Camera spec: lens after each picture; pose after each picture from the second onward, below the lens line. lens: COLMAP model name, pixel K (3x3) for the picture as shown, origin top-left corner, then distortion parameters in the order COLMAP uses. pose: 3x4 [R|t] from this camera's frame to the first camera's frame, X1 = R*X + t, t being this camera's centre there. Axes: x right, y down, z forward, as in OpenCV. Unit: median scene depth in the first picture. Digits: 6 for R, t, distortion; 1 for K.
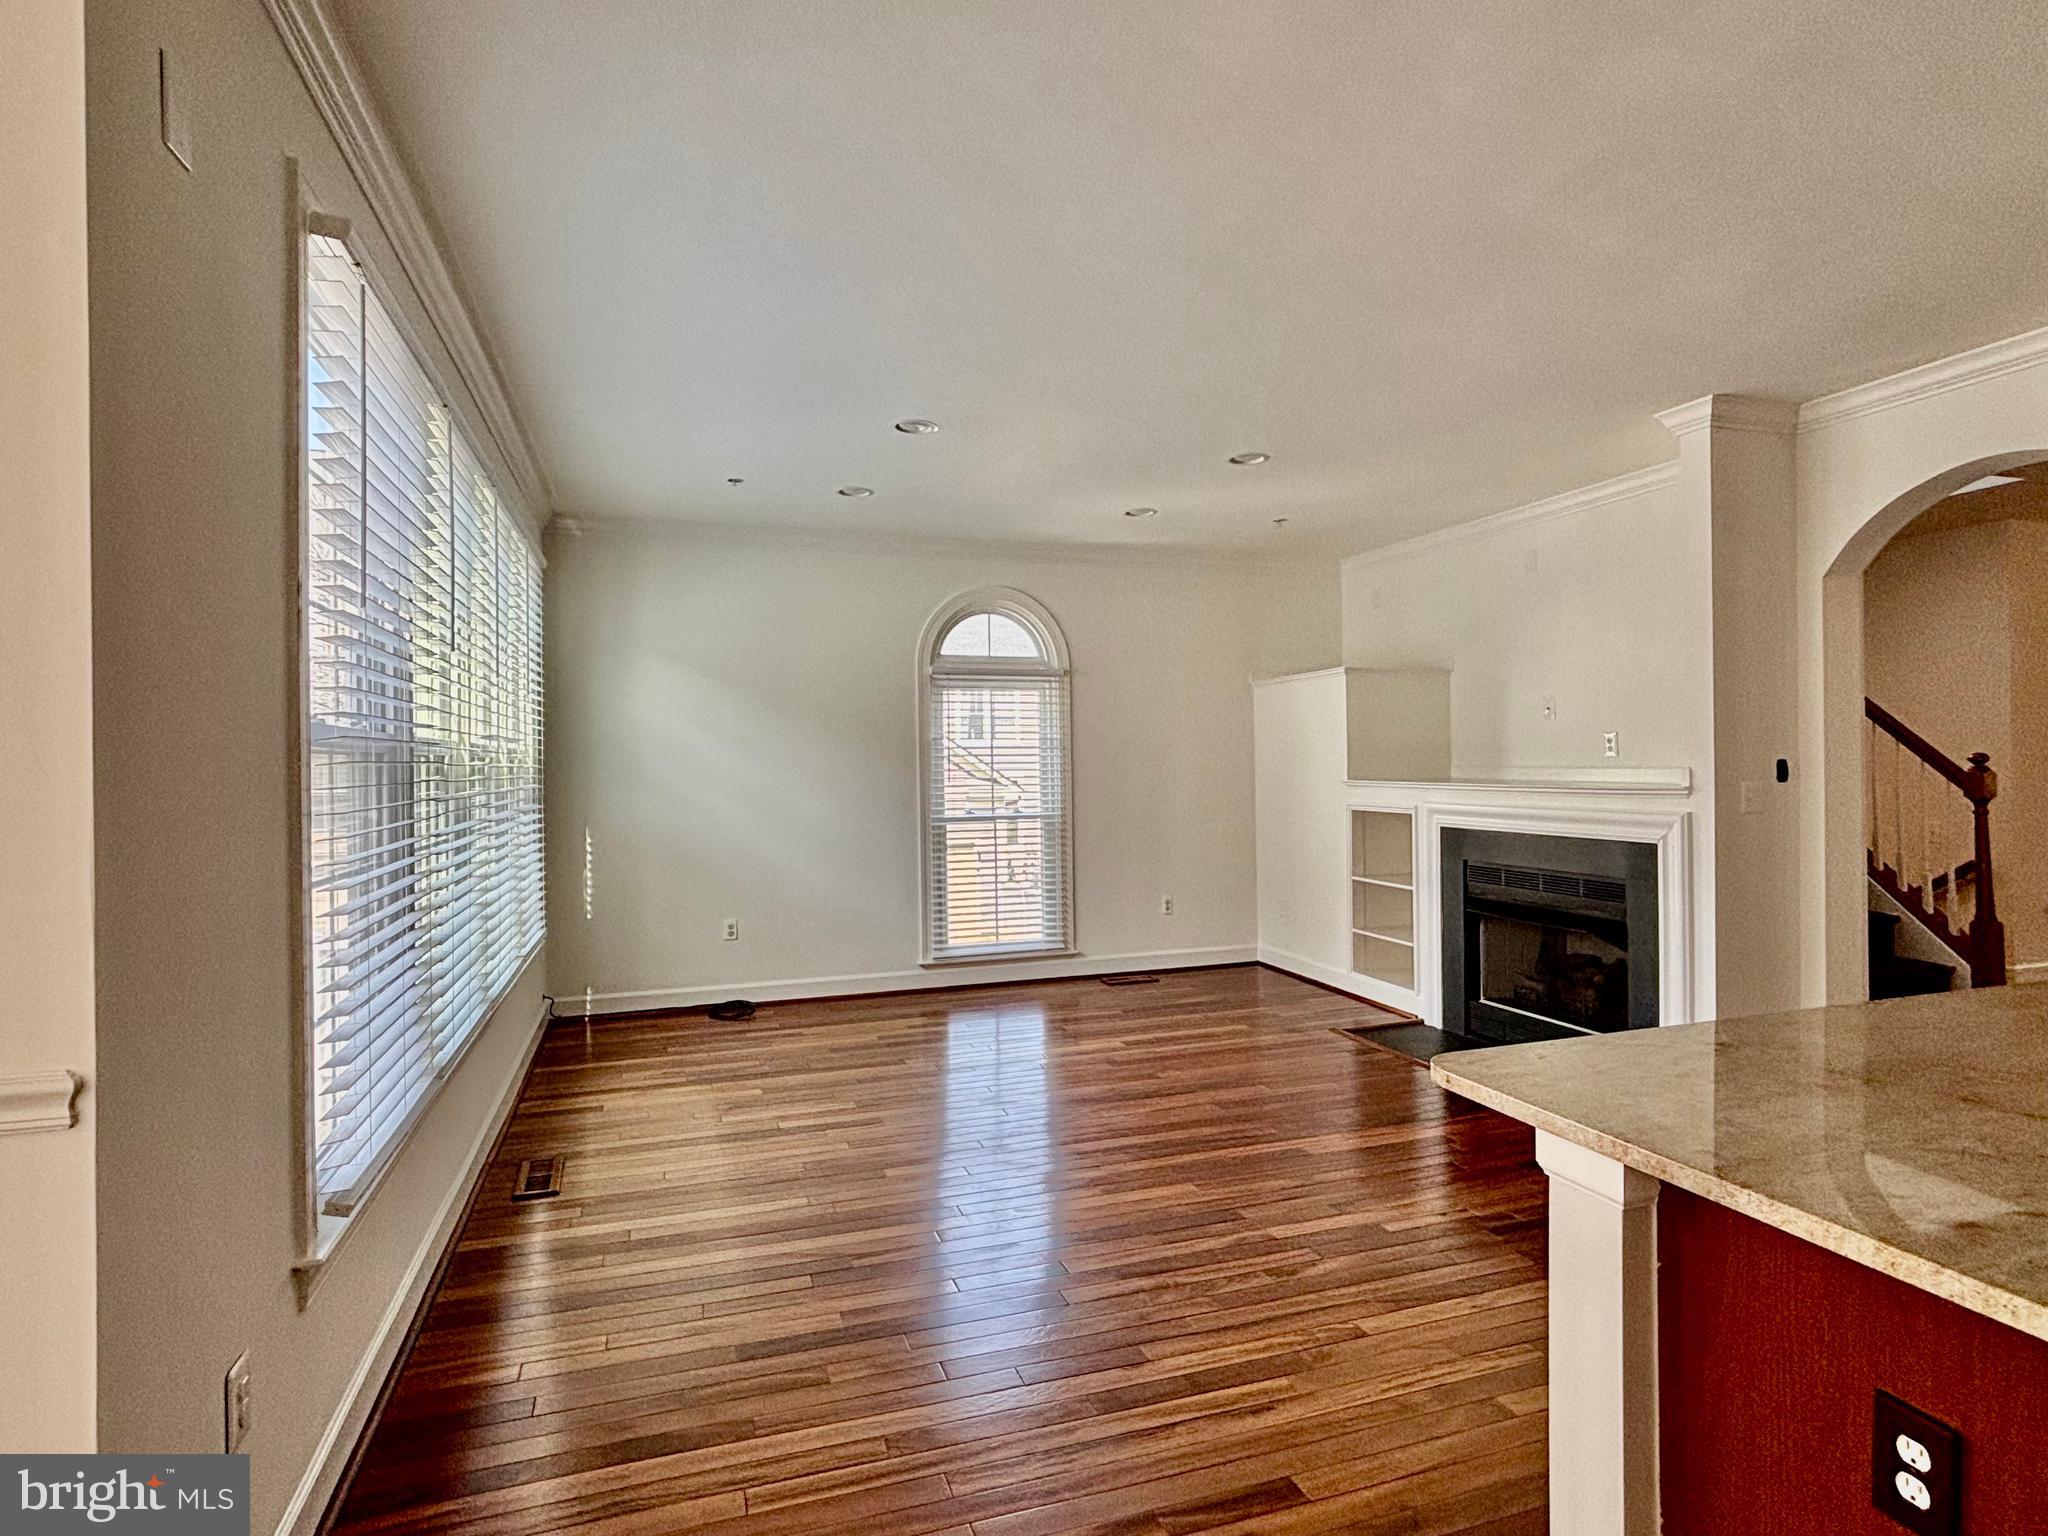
lens RADIAL K [[1080.7, 0, 1024.0], [0, 1080.7, 768.0], [0, 0, 1]] dist [-0.018768, 0.014015]
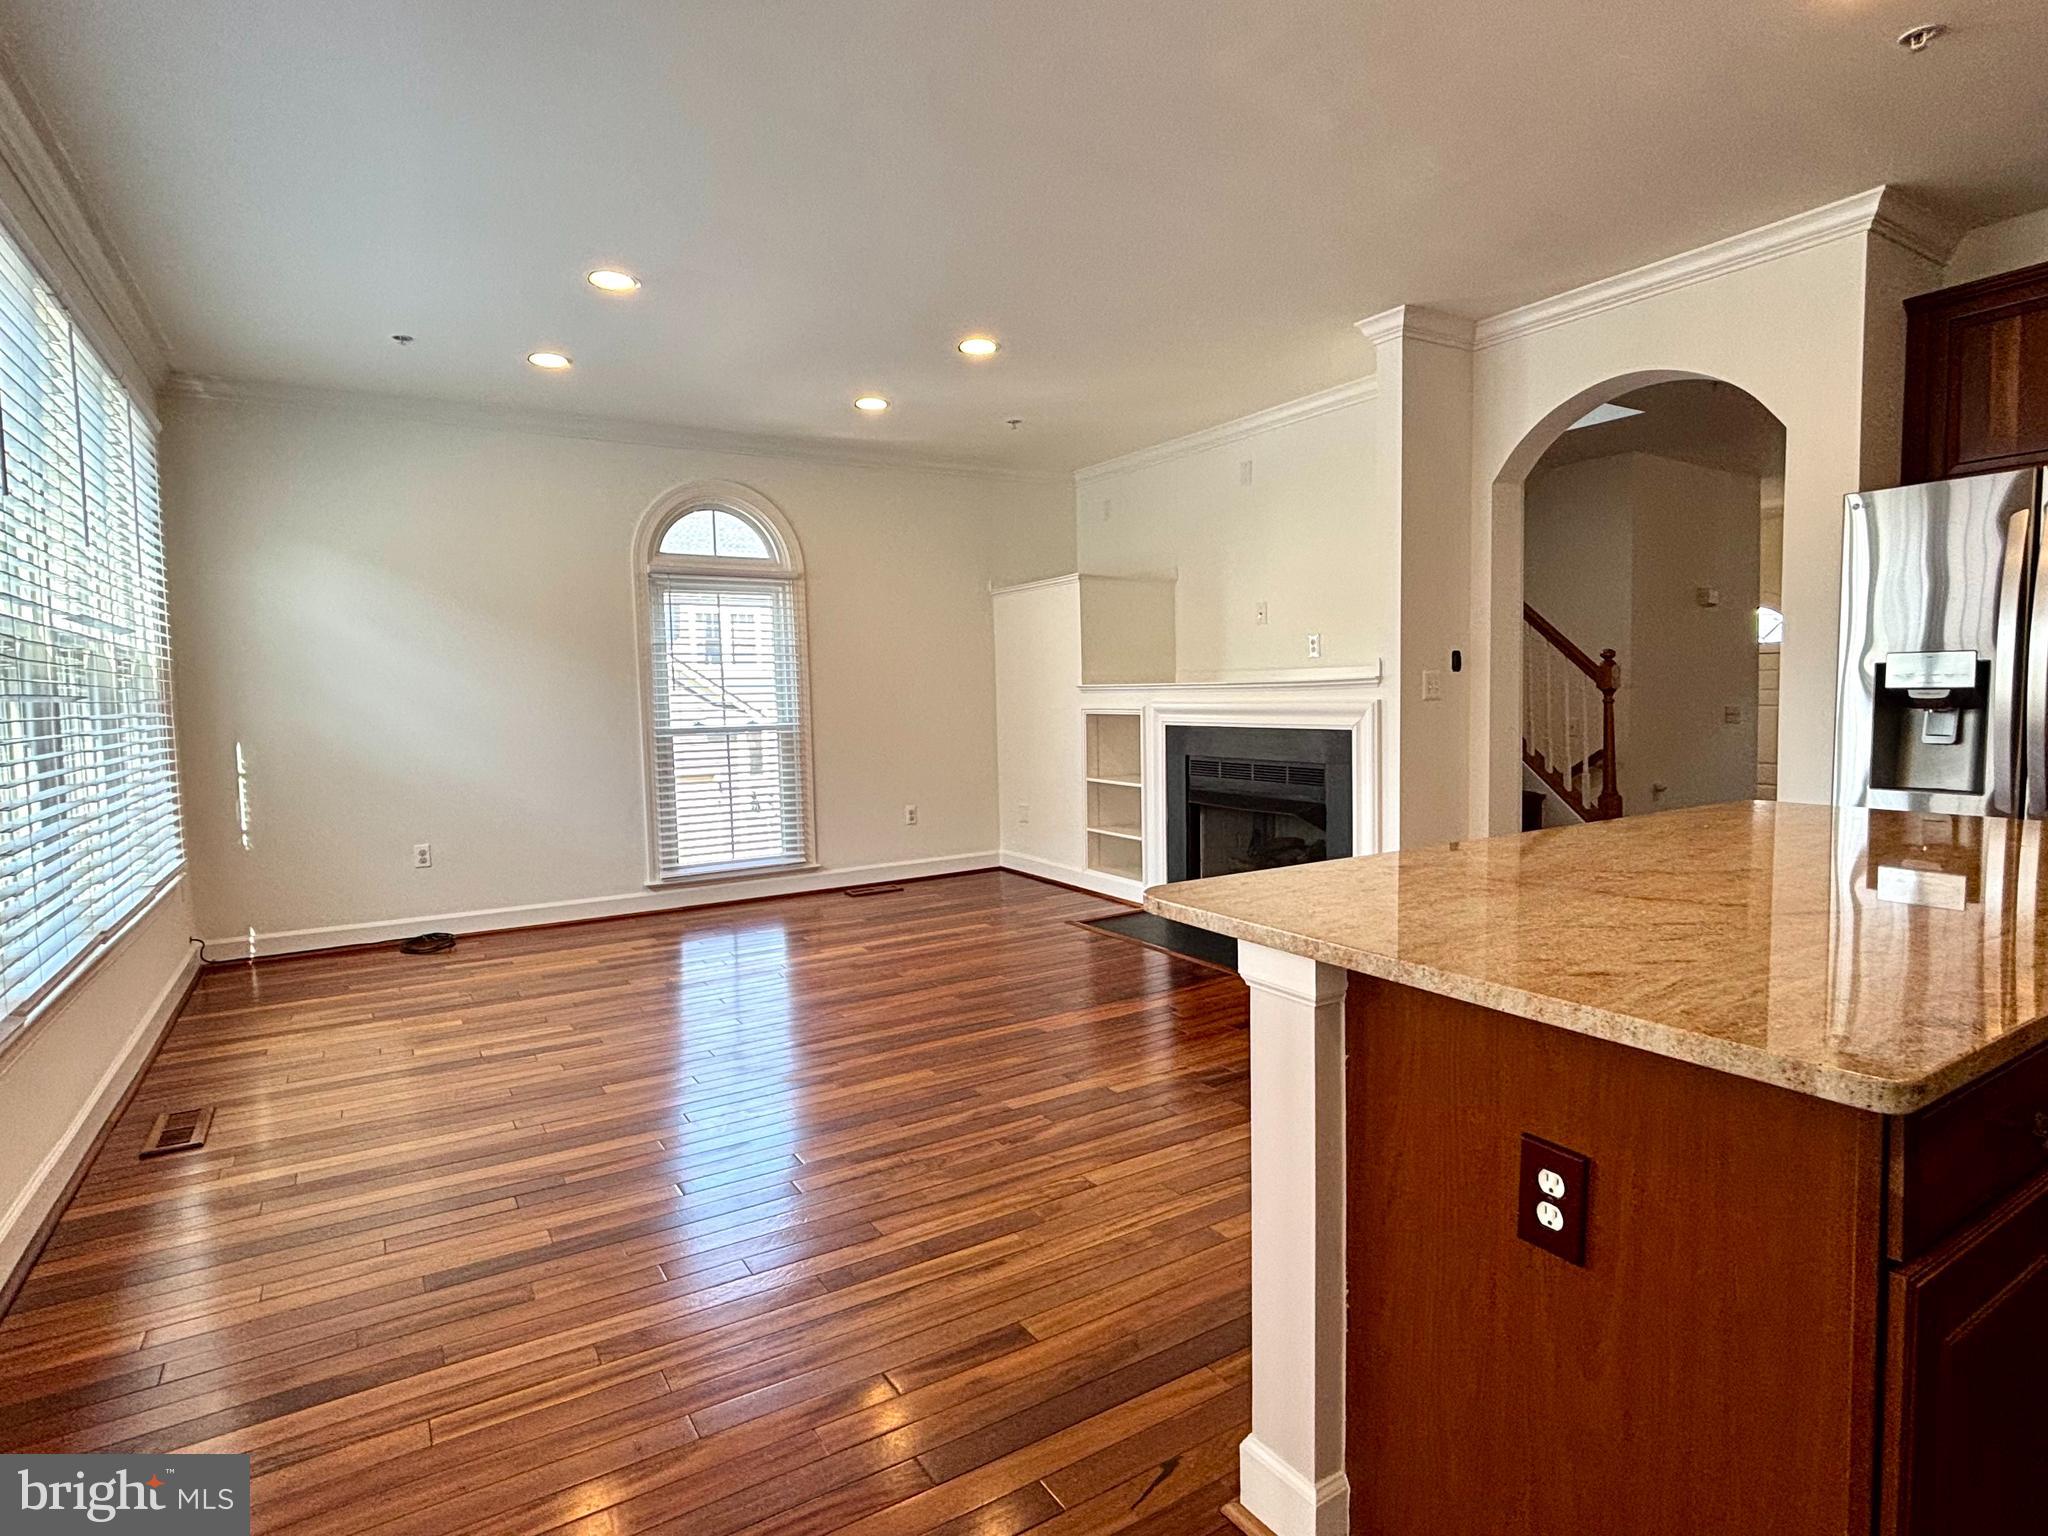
lens RADIAL K [[1071.1, 0, 1024.0], [0, 1071.1, 768.0], [0, 0, 1]] dist [0.007465, -0.010569]
pose [[0.973305, -0.025826, 0.228059, 0.017968], [0.011380, 0.997857, 0.064431, 0.037679], [-0.229235, -0.060116, 0.971513, 0.024076]]
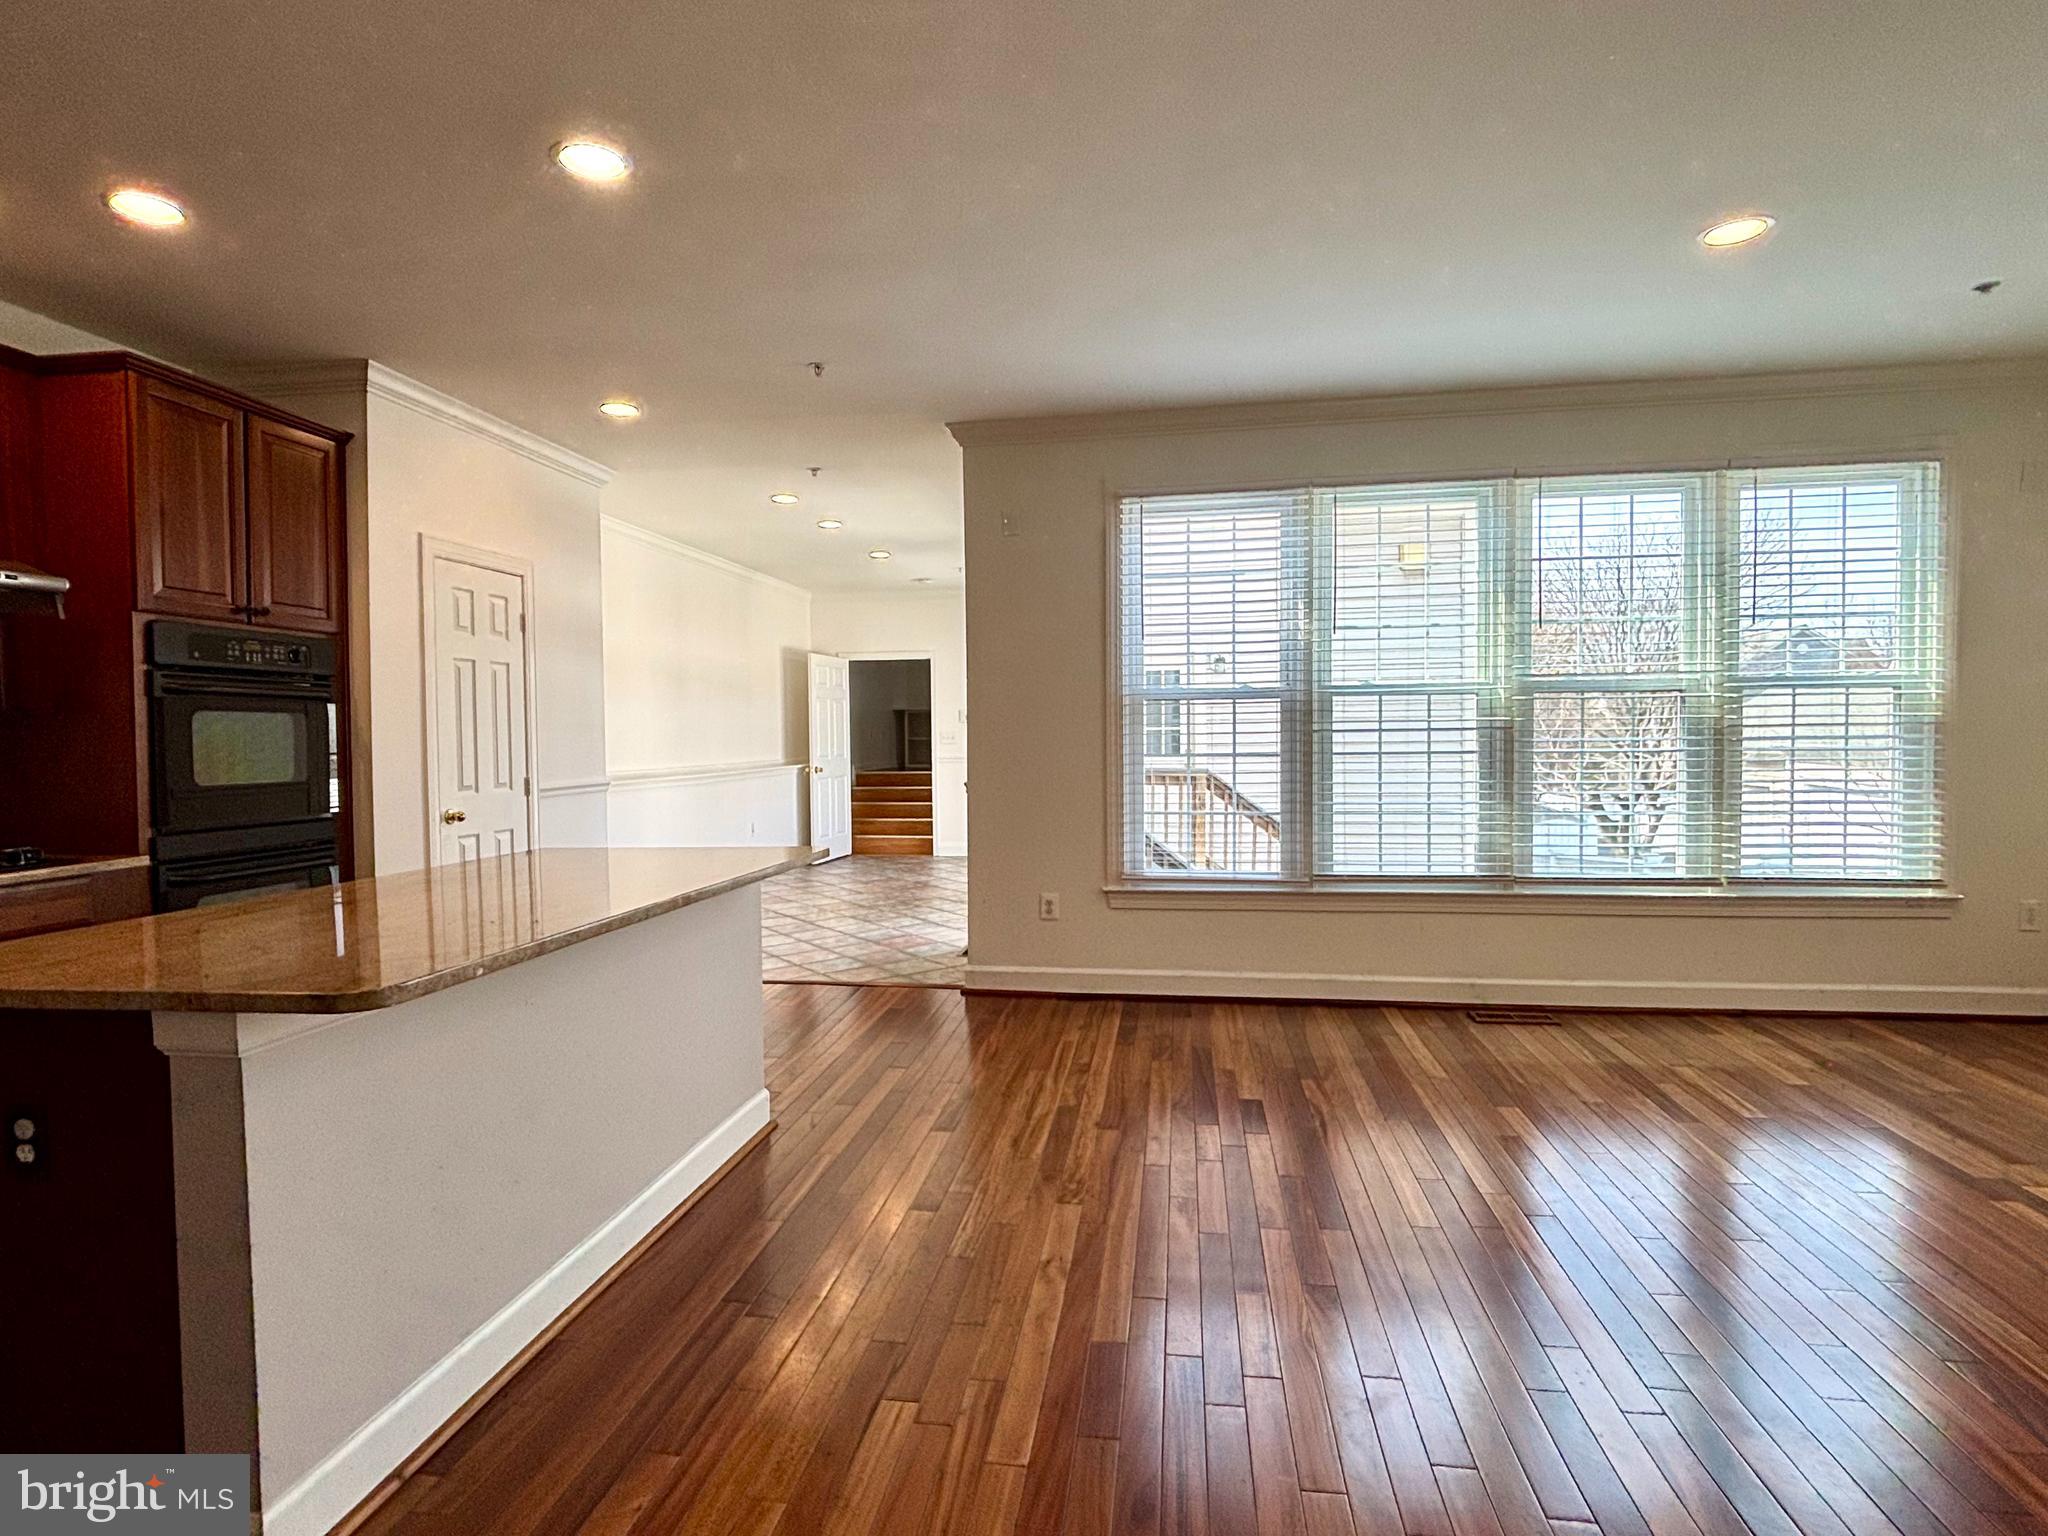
lens RADIAL K [[1071.1, 0, 1024.0], [0, 1071.1, 768.0], [0, 0, 1]] dist [0.007465, -0.010569]
pose [[-0.455763, 0.044642, -0.888981, 0.848639], [0.012286, 0.998962, 0.043866, 0.015998], [0.890016, 0.009071, -0.455838, 0.956185]]
